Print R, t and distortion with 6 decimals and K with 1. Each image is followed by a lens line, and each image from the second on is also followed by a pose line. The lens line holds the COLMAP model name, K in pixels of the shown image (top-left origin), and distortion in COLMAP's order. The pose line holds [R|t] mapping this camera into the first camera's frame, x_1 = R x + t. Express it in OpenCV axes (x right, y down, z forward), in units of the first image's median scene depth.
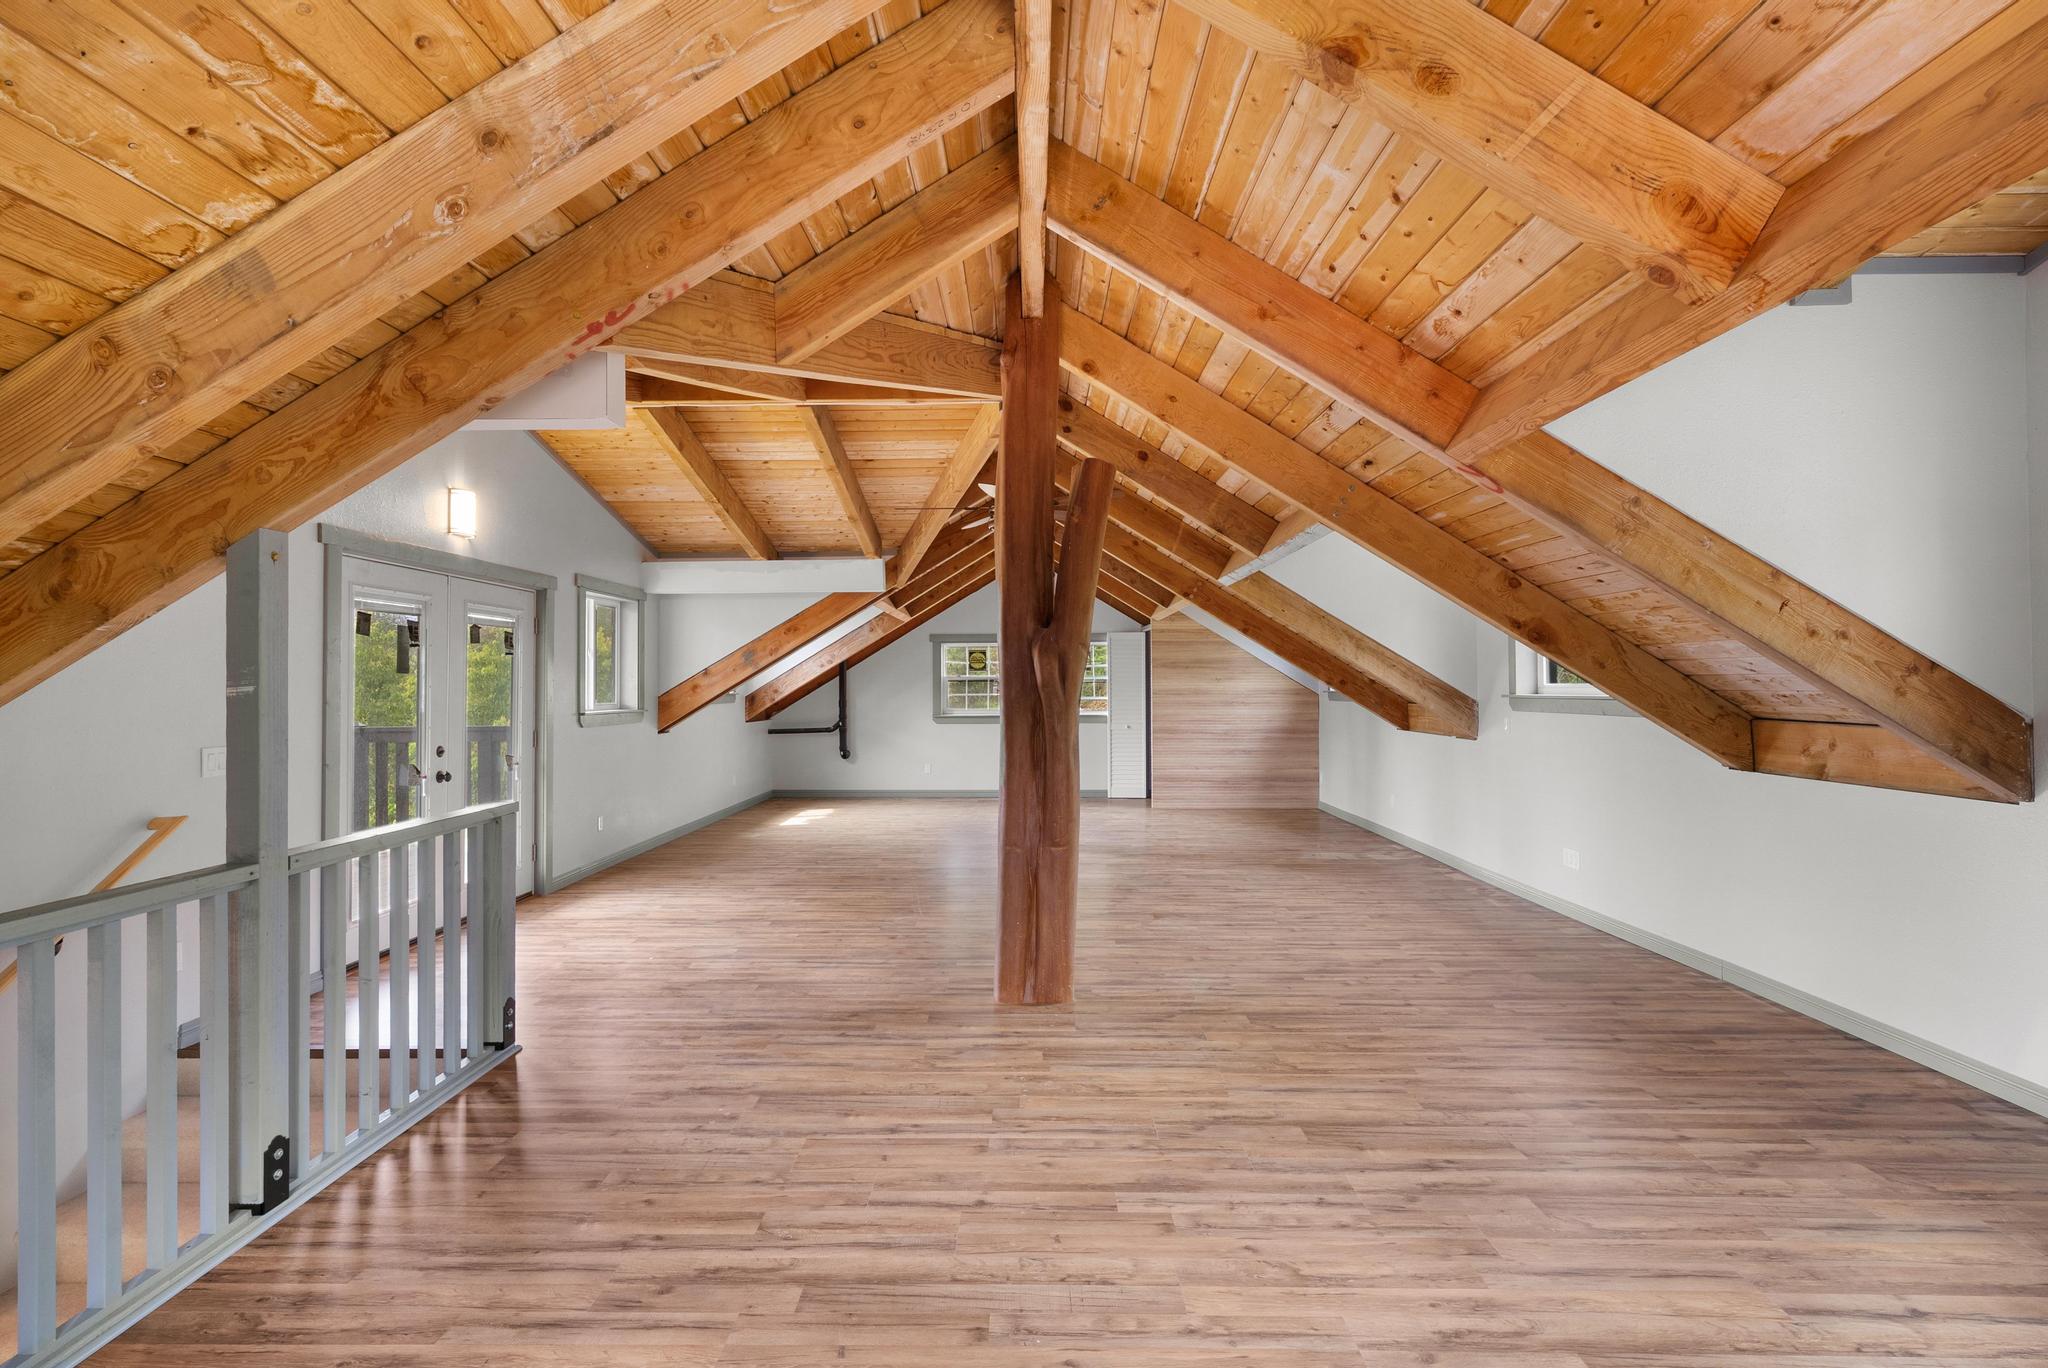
lens RADIAL K [[938.5, 0, 1019.5], [0, 938.5, 681.5], [0, 0, 1]] dist [-0.004941, 0.001267]
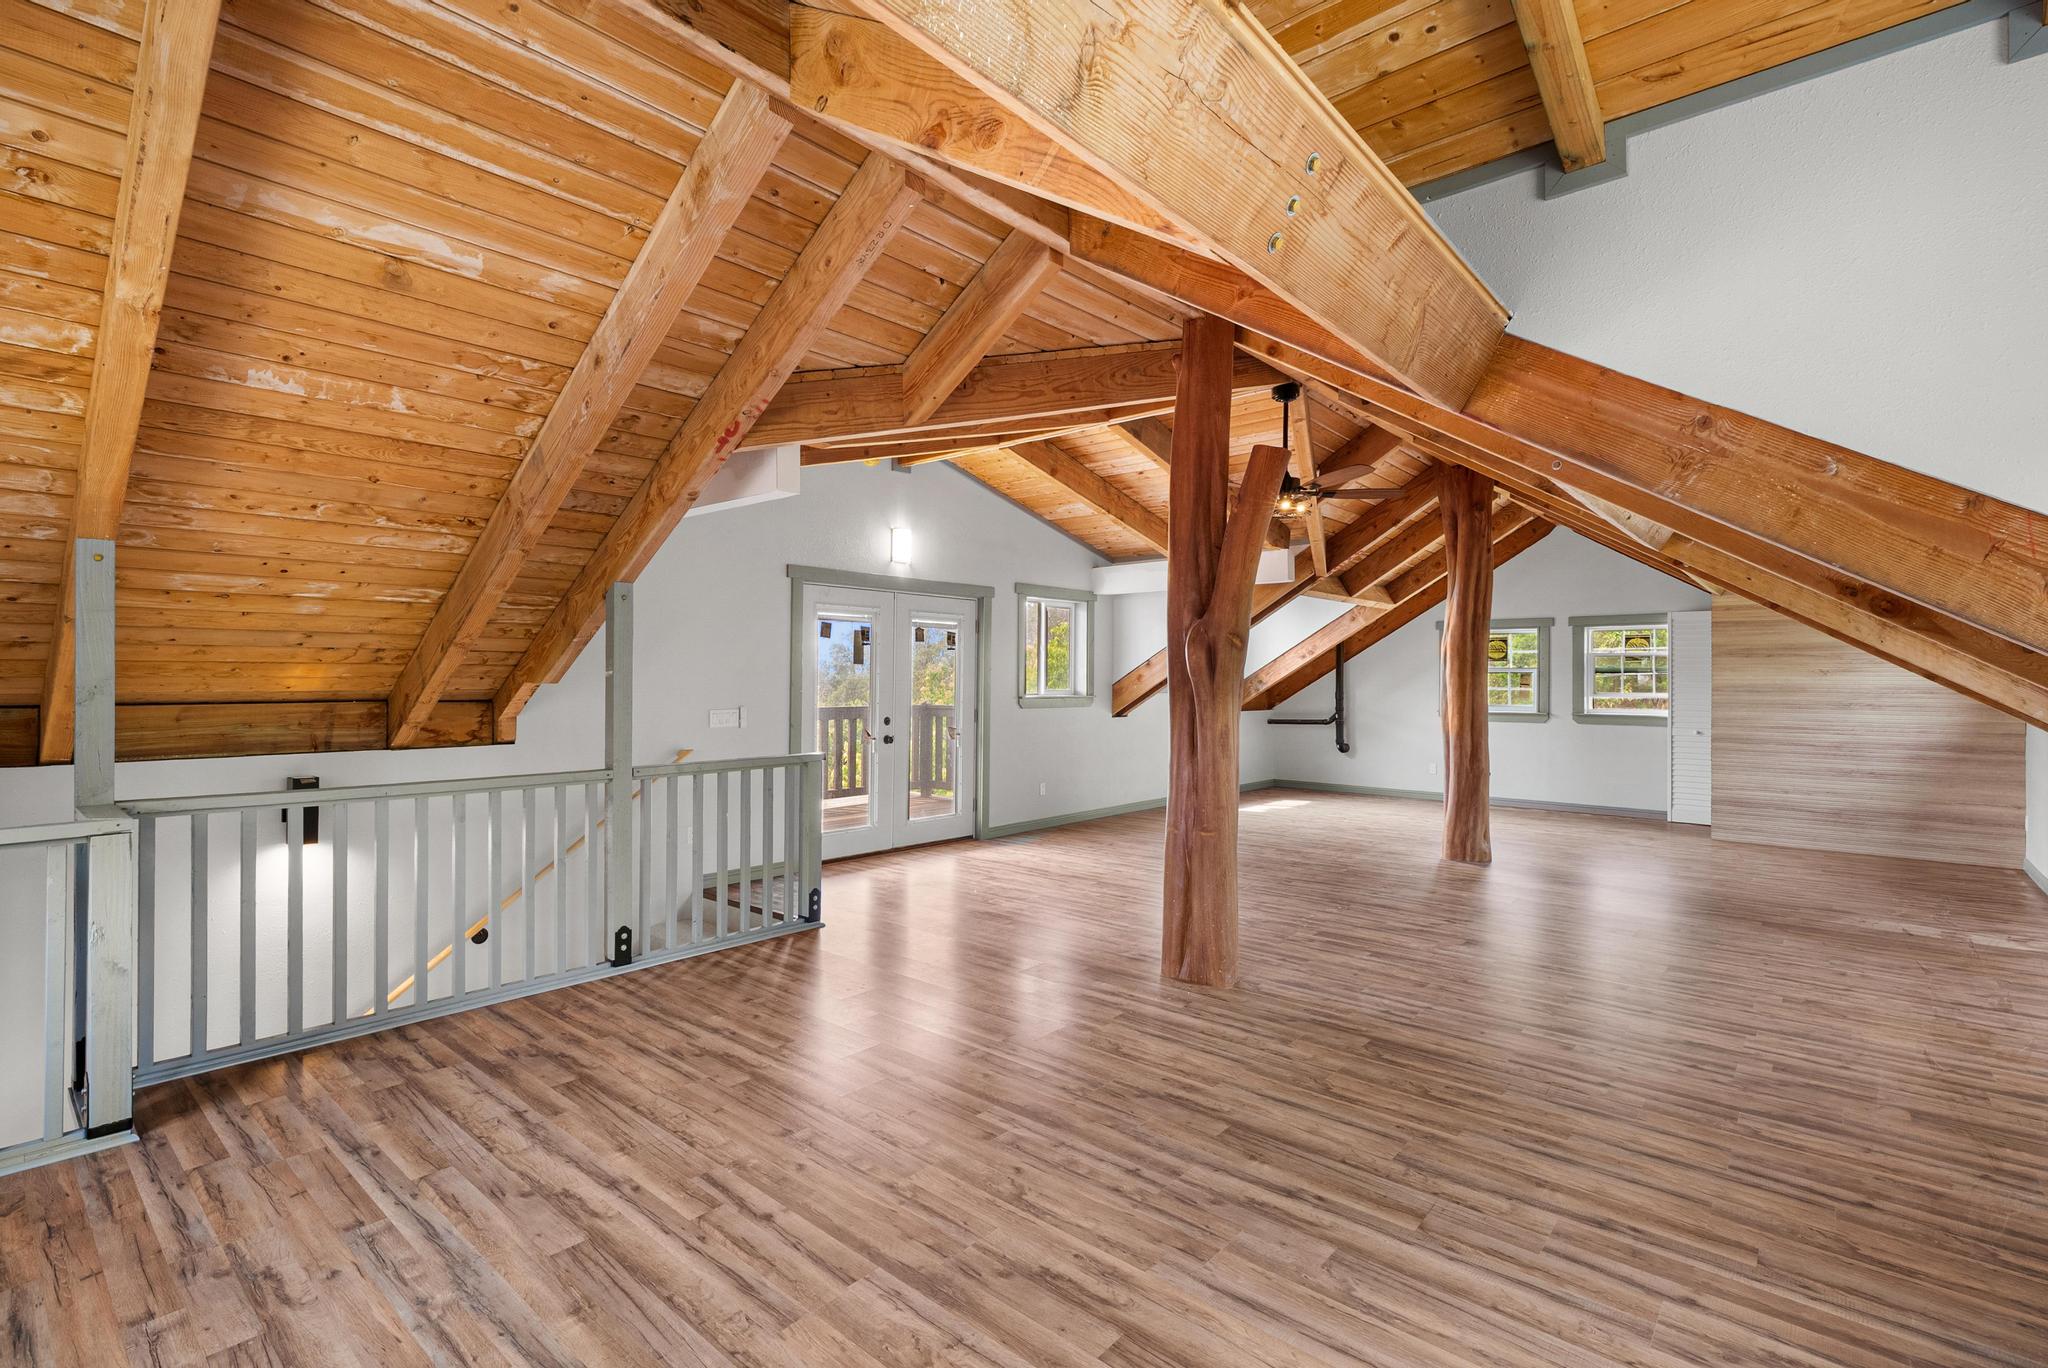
lens RADIAL K [[938.5, 0, 966.2], [0, 938.5, 673.9], [0, 0, 1]] dist [-0.004941, 0.001267]
pose [[0.751339, 0.005245, -0.659896, 0.586185], [-0.004782, 0.999985, 0.002503, 0.002280], [0.659899, 0.001275, 0.751353, 0.066260]]
